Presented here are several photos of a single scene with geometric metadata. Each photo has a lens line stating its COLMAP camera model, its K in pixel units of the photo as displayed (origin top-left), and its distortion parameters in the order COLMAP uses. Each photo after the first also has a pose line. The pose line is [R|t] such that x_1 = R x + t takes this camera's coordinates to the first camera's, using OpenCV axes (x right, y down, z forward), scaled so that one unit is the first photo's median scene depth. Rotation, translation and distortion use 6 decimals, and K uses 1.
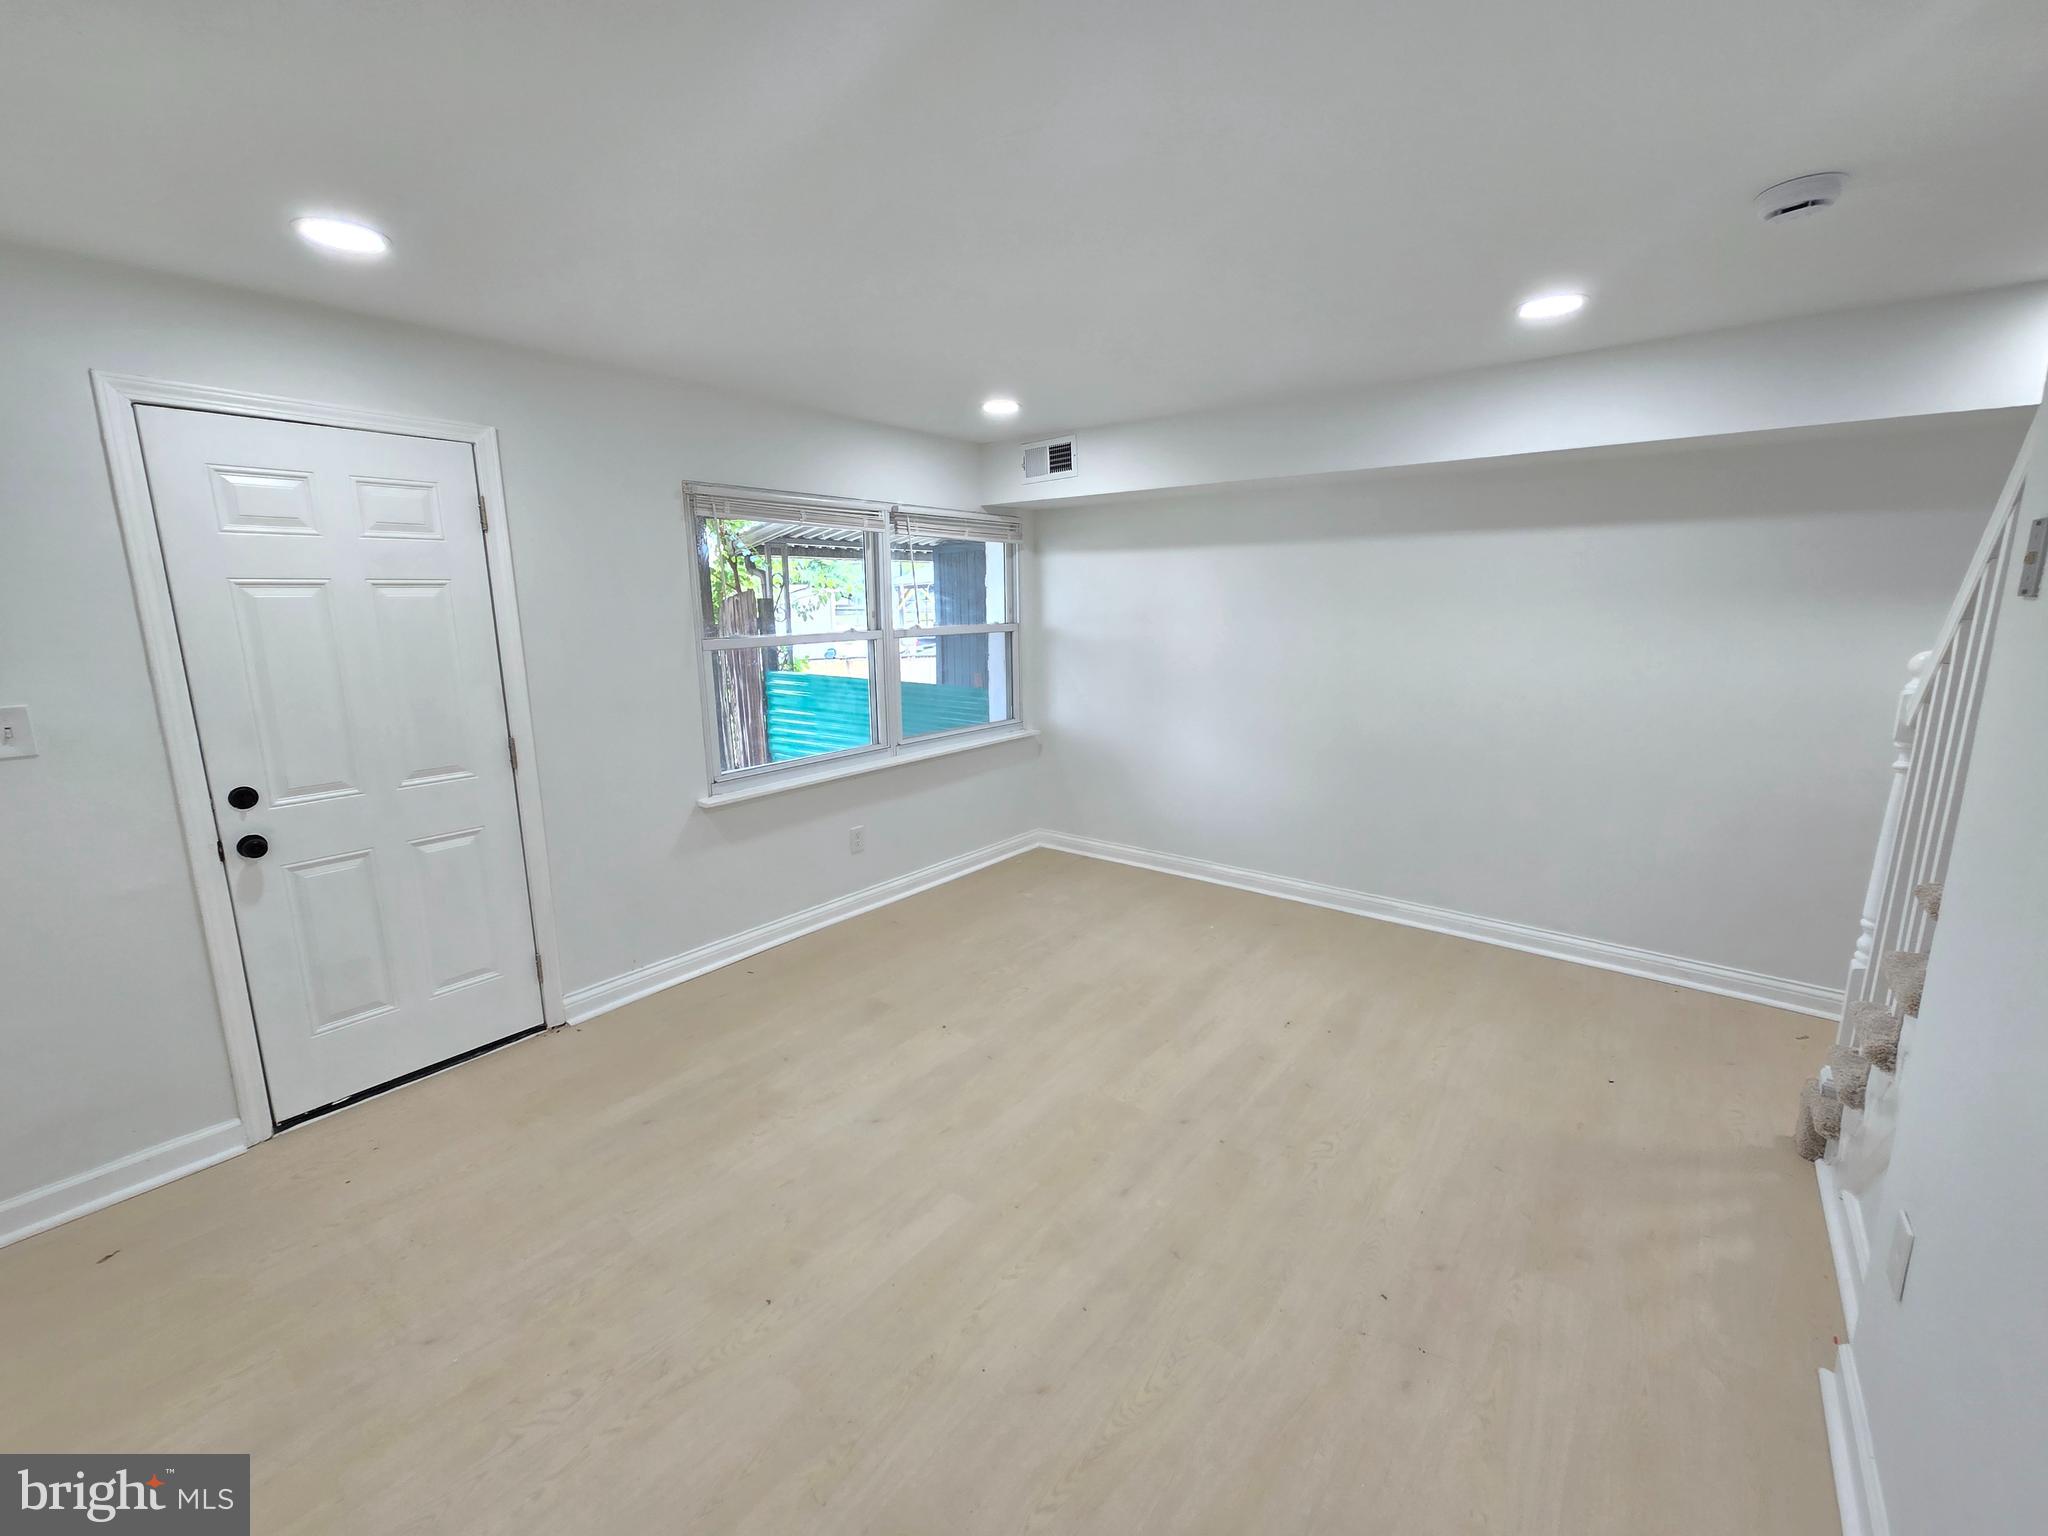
lens RADIAL K [[839.4, 0, 1017.5], [0, 839.4, 758.4], [0, 0, 1]] dist [0.002218, 0.000343]
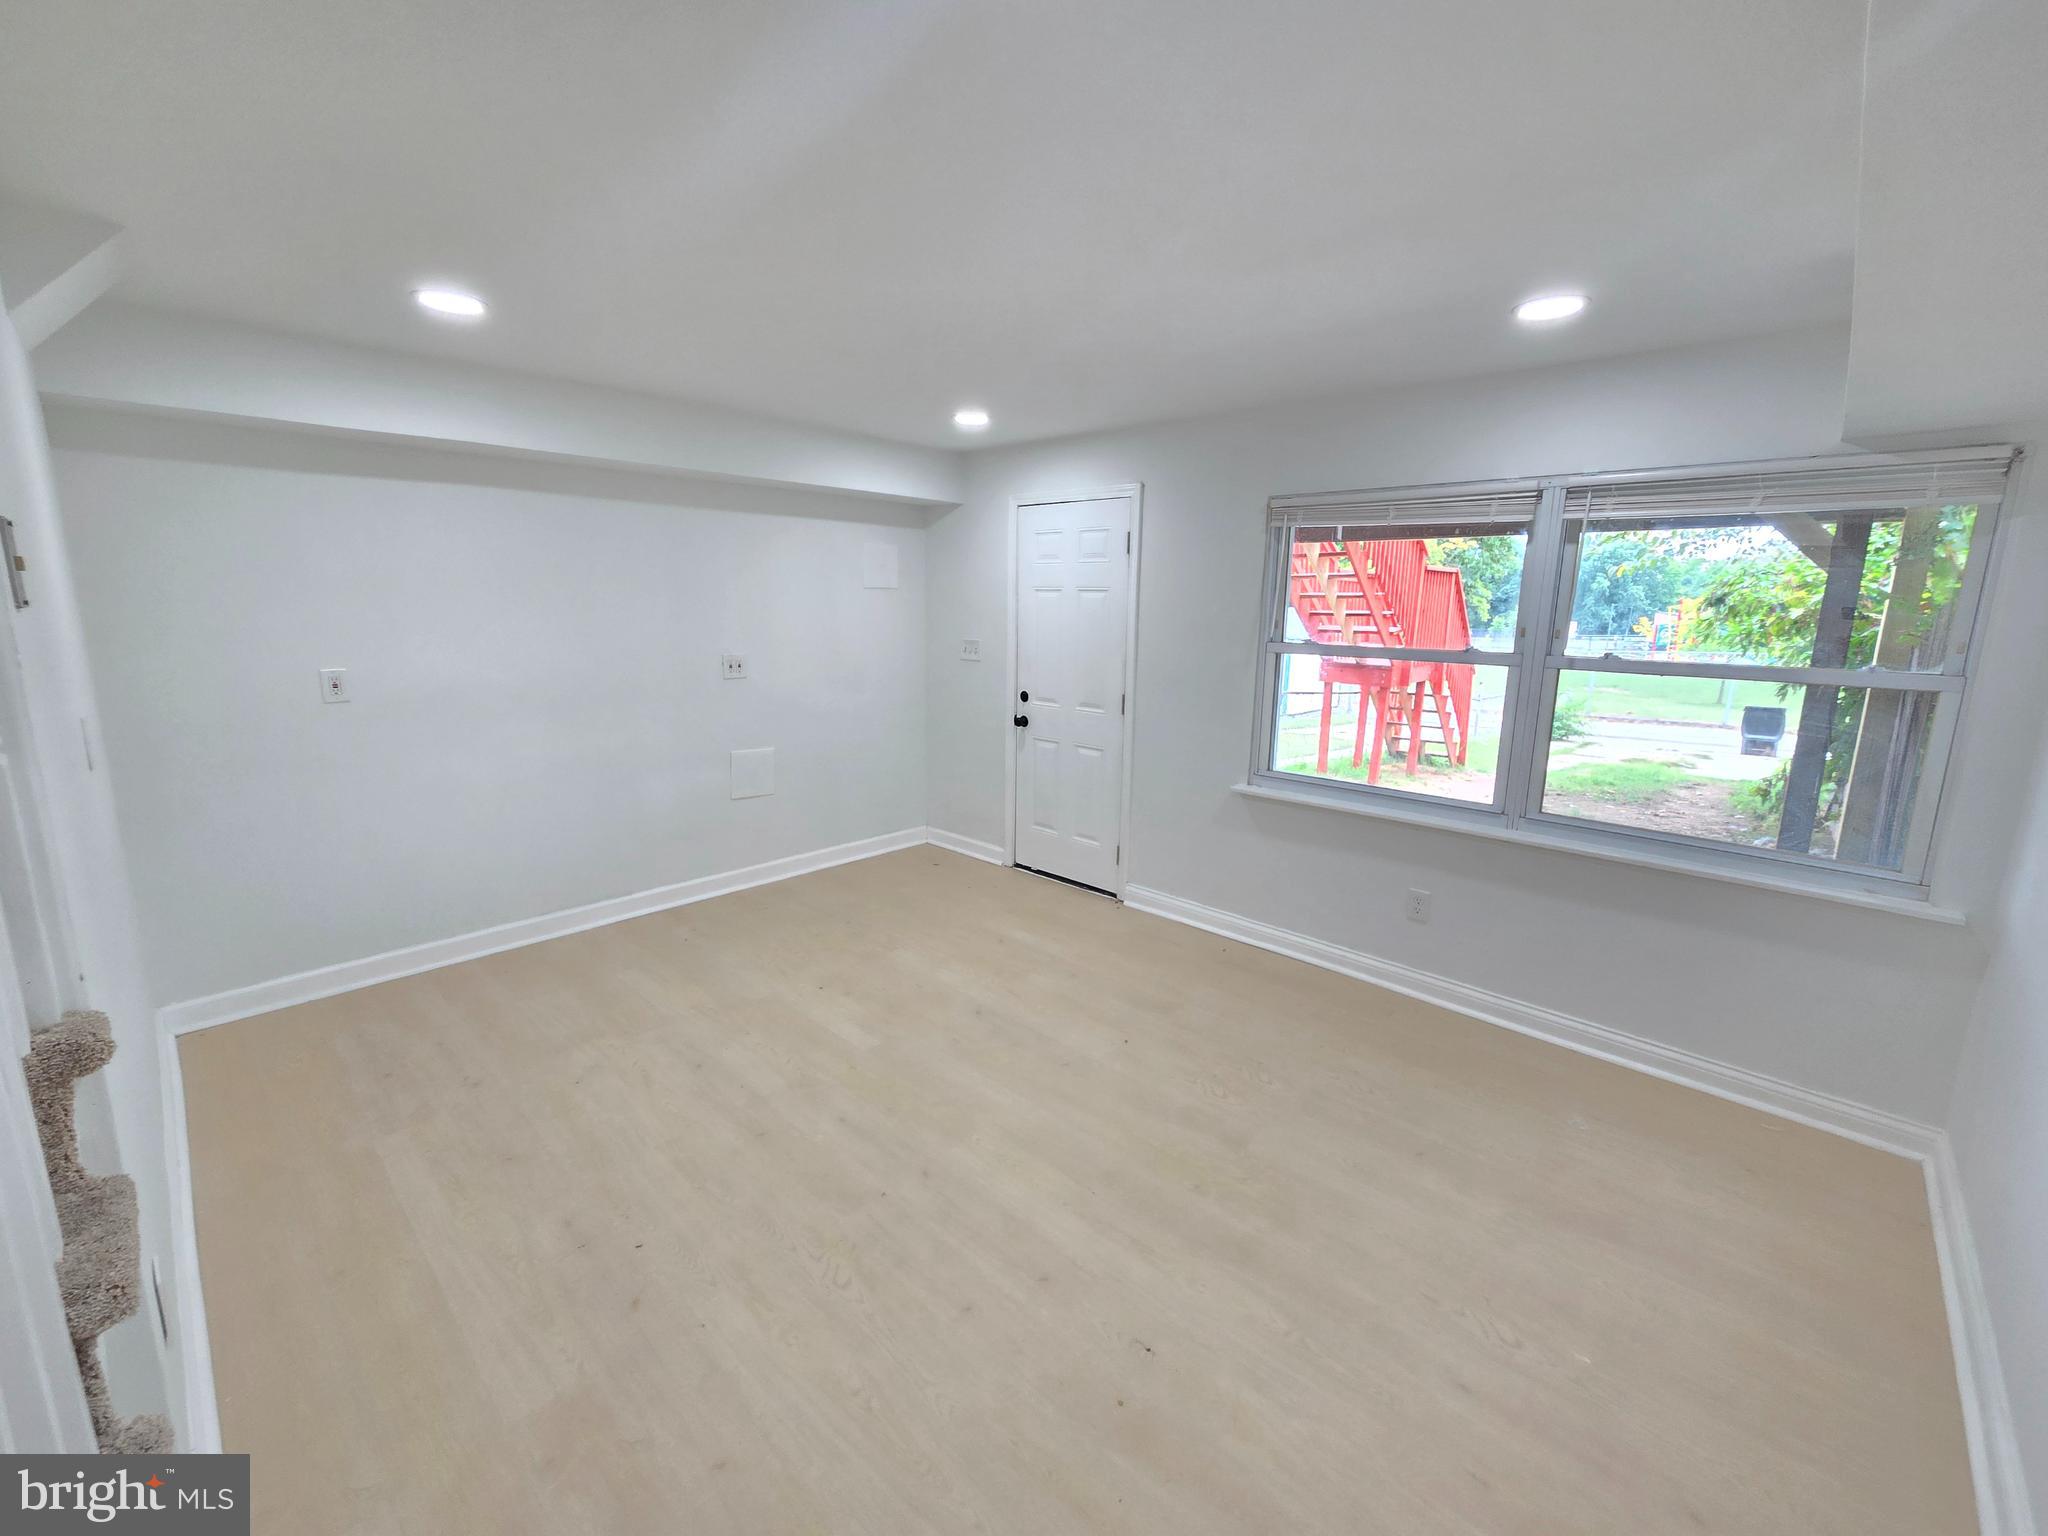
lens RADIAL K [[840.7, 0, 1021.9], [0, 840.7, 756.4], [0, 0, 1]] dist [0.002365, 0.000183]
pose [[-0.083150, 0.195349, -0.977202, 0.944708], [-0.202774, 0.956767, 0.208518, -0.207398], [0.975689, 0.215490, -0.039944, 0.982522]]
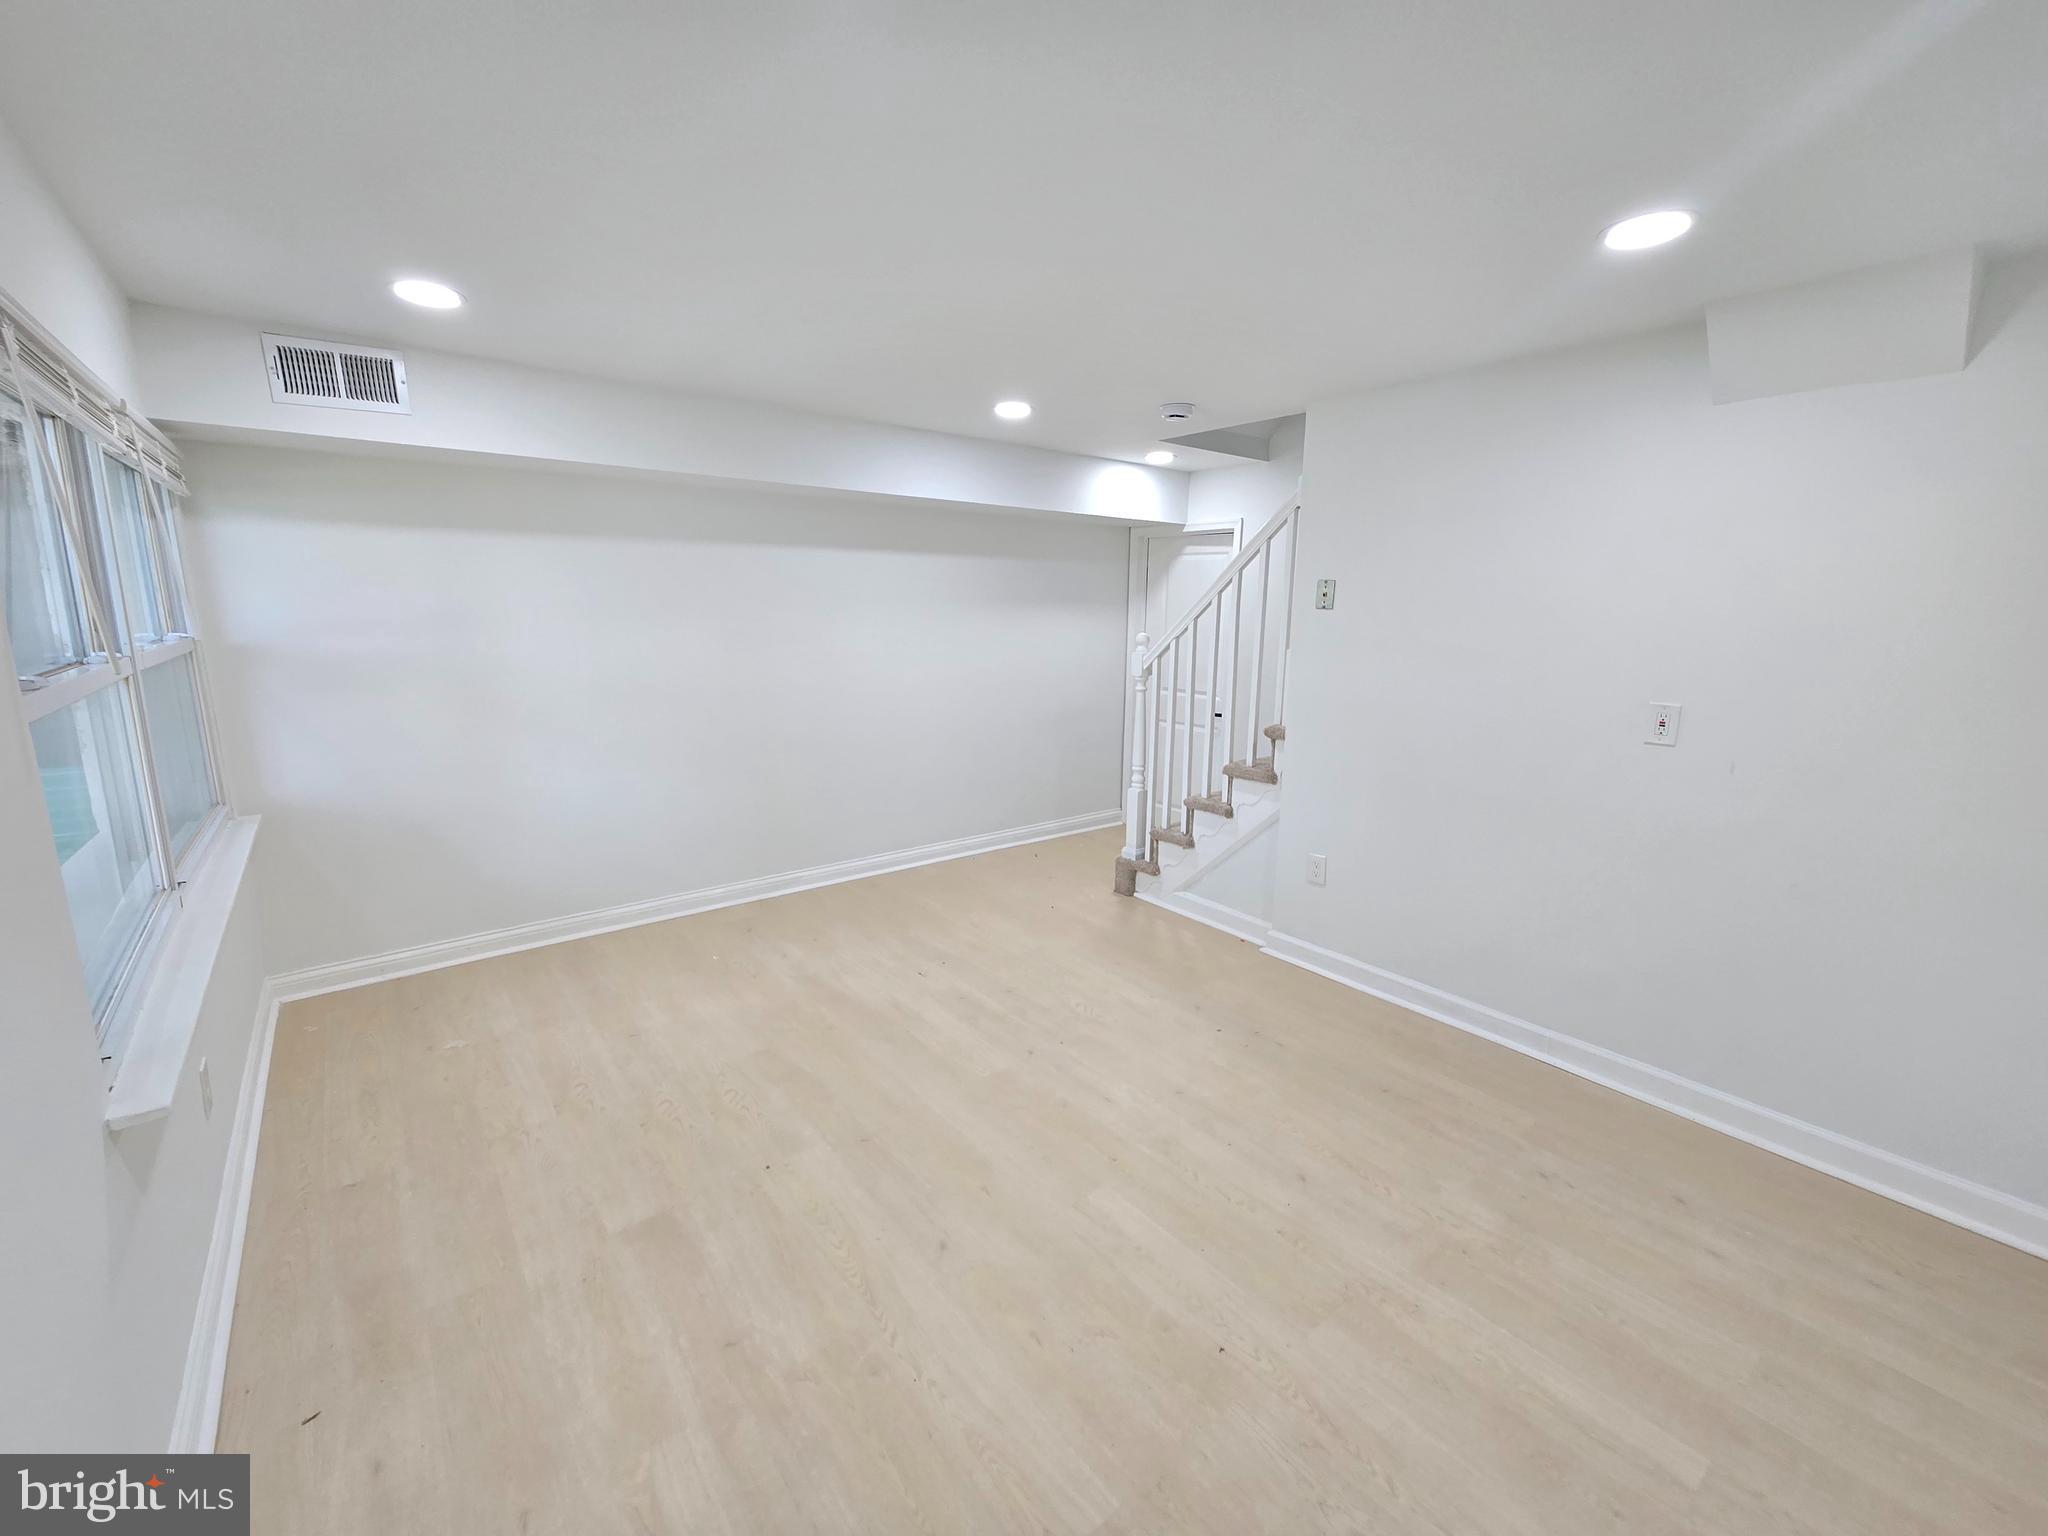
lens RADIAL K [[839.4, 0, 1017.5], [0, 839.4, 758.4], [0, 0, 1]] dist [0.002218, 0.000343]
pose [[0.226474, -0.169708, 0.959119, -0.806307], [0.168713, 0.976655, 0.132973, -0.117365], [-0.959294, 0.131700, 0.249819, 0.634005]]
